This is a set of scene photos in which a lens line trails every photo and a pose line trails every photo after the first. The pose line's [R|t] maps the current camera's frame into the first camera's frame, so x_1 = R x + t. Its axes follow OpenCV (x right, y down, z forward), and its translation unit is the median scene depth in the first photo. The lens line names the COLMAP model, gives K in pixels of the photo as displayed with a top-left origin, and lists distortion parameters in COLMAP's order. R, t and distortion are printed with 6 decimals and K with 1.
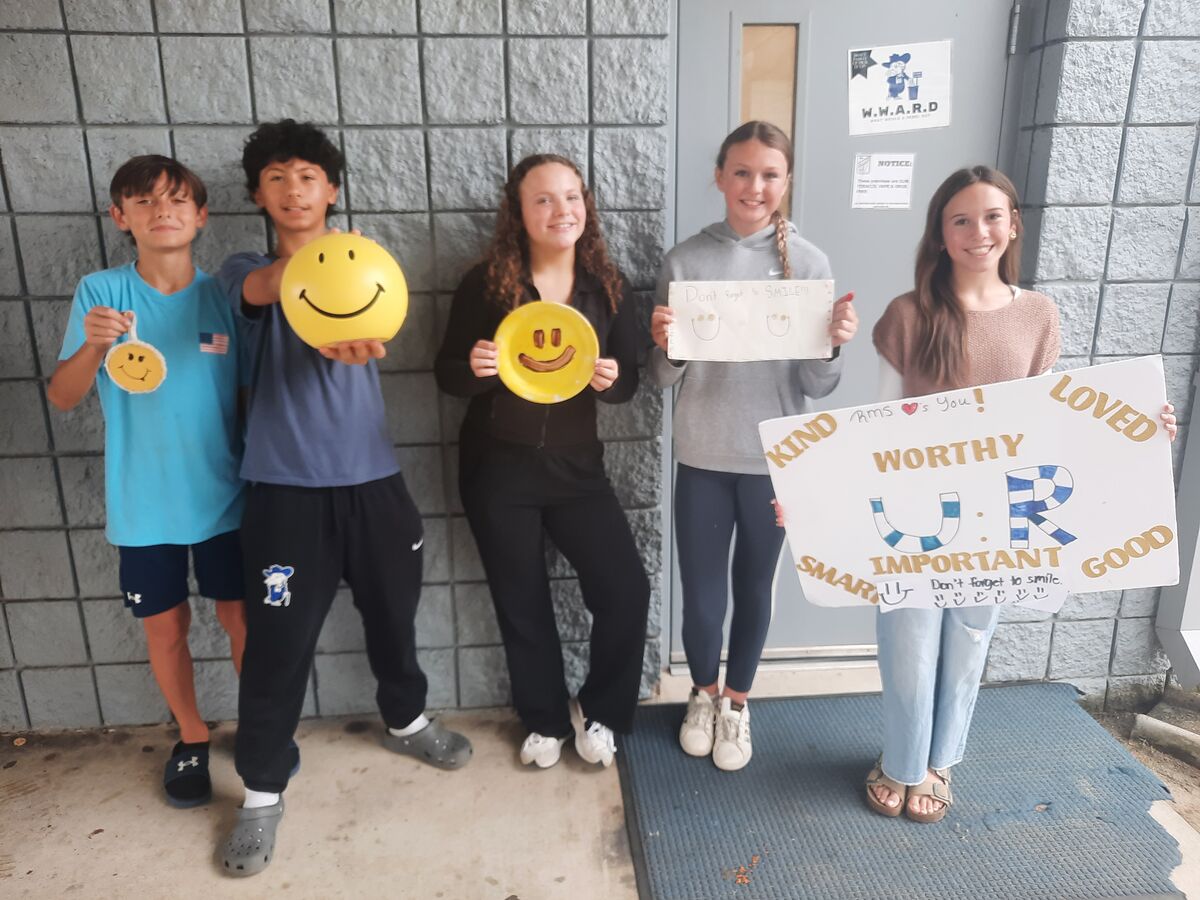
lens RADIAL K [[866.0, 0, 616.8], [0, 866.0, 446.8], [0, 0, 1]] dist [0.013256, -0.000920]
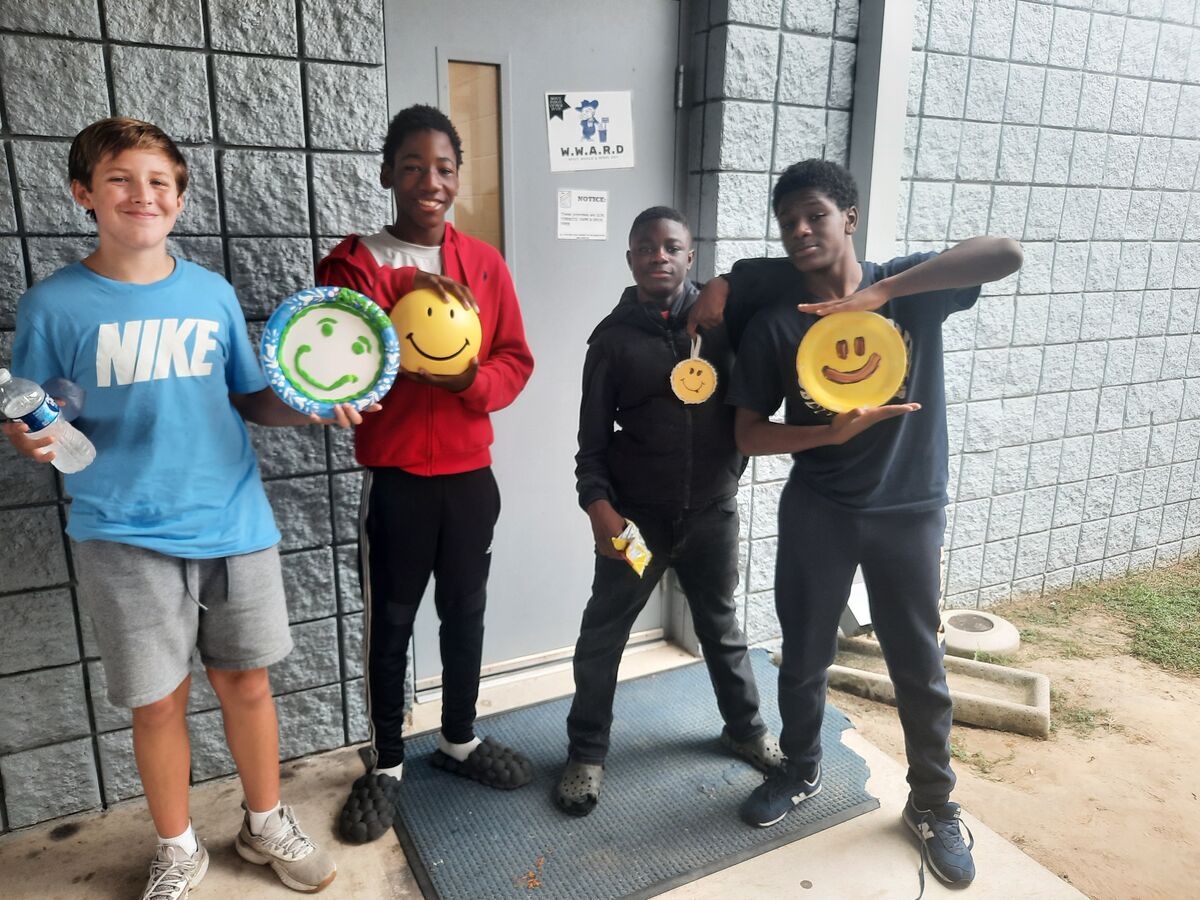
lens RADIAL K [[862.4, 0, 587.3], [0, 862.4, 449.2], [0, 0, 1]] dist [0.007160, 0.000884]
pose [[0.927505, -0.075606, 0.366086, -0.121103], [0.085237, 0.996309, -0.010190, -0.000245], [-0.363964, 0.040655, 0.930525, 0.000234]]
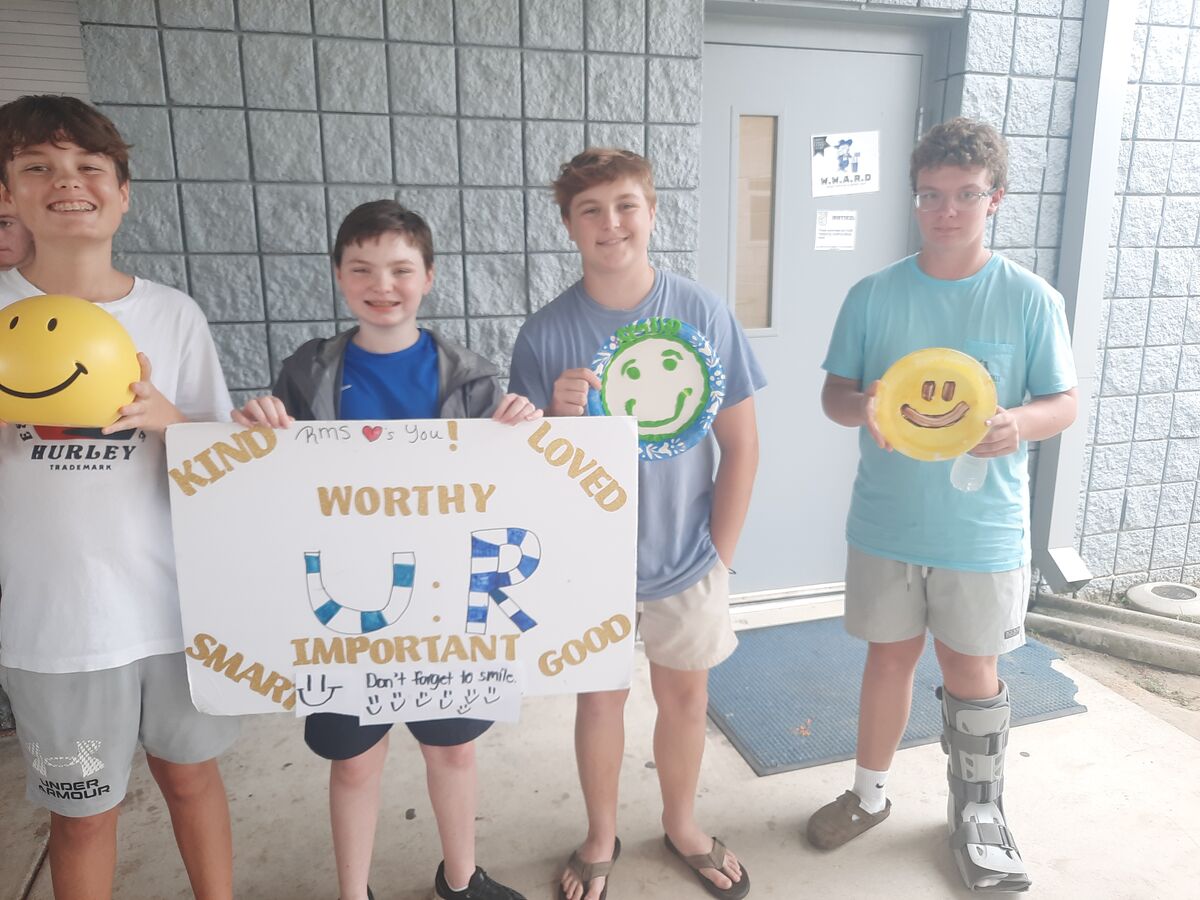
lens RADIAL K [[873.1, 0, 600.0], [0, 873.1, 450.0], [0, 0, 1]] dist [0.041961, -0.042602]
pose [[0.977062, -0.045838, 0.207965, -0.401124], [0.054954, 0.997755, -0.038268, 0.078581], [-0.205744, 0.048818, 0.977387, -0.283349]]
